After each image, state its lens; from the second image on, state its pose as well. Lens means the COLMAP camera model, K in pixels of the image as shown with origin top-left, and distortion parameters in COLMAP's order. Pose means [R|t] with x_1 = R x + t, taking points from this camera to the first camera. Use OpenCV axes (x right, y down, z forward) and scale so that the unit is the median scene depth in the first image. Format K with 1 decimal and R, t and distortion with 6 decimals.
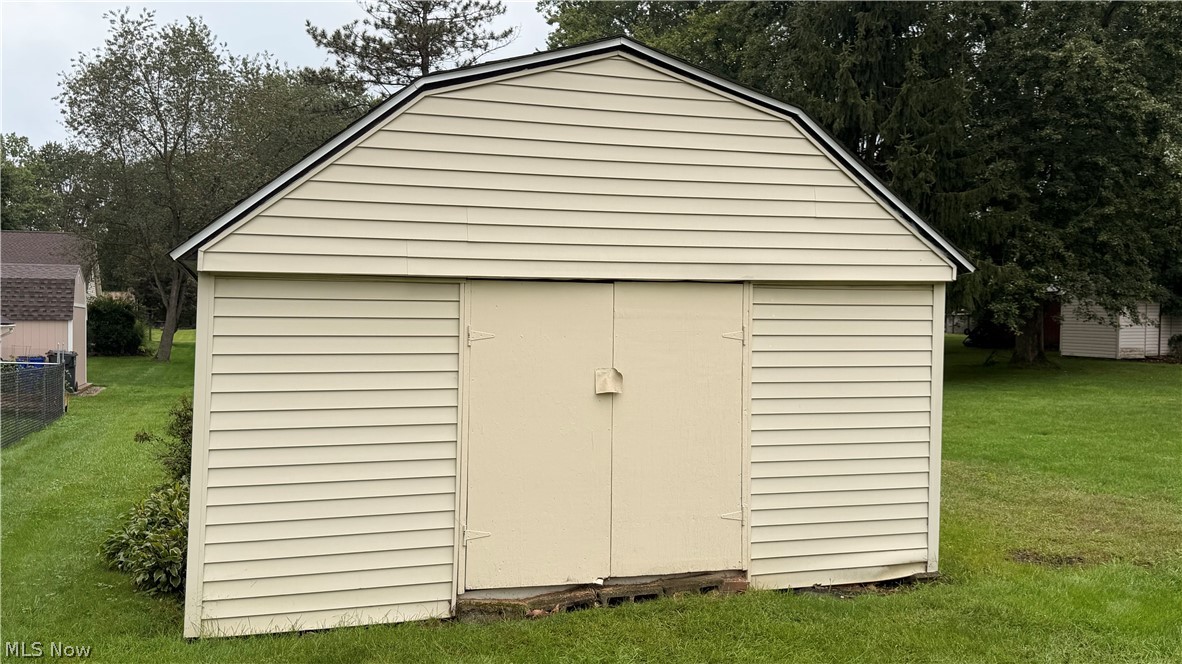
lens RADIAL K [[975.2, 0, 591.0], [0, 975.2, 332.0], [0, 0, 1]] dist [0.006766, 0.000830]
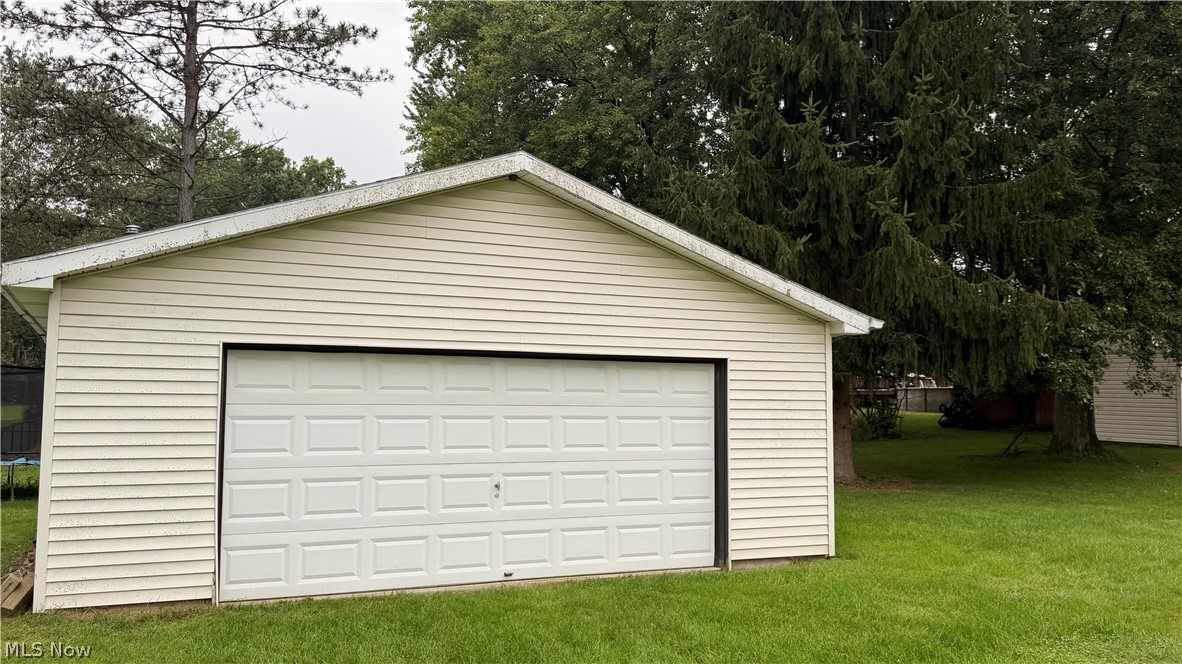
lens RADIAL K [[975.2, 0, 591.0], [0, 975.2, 332.0], [0, 0, 1]] dist [0.006766, 0.000830]
pose [[0.996490, 0.009753, 0.083145, 0.063462], [-0.003033, 0.996744, -0.080570, 0.004232], [-0.083660, 0.080035, 0.993275, 0.395373]]
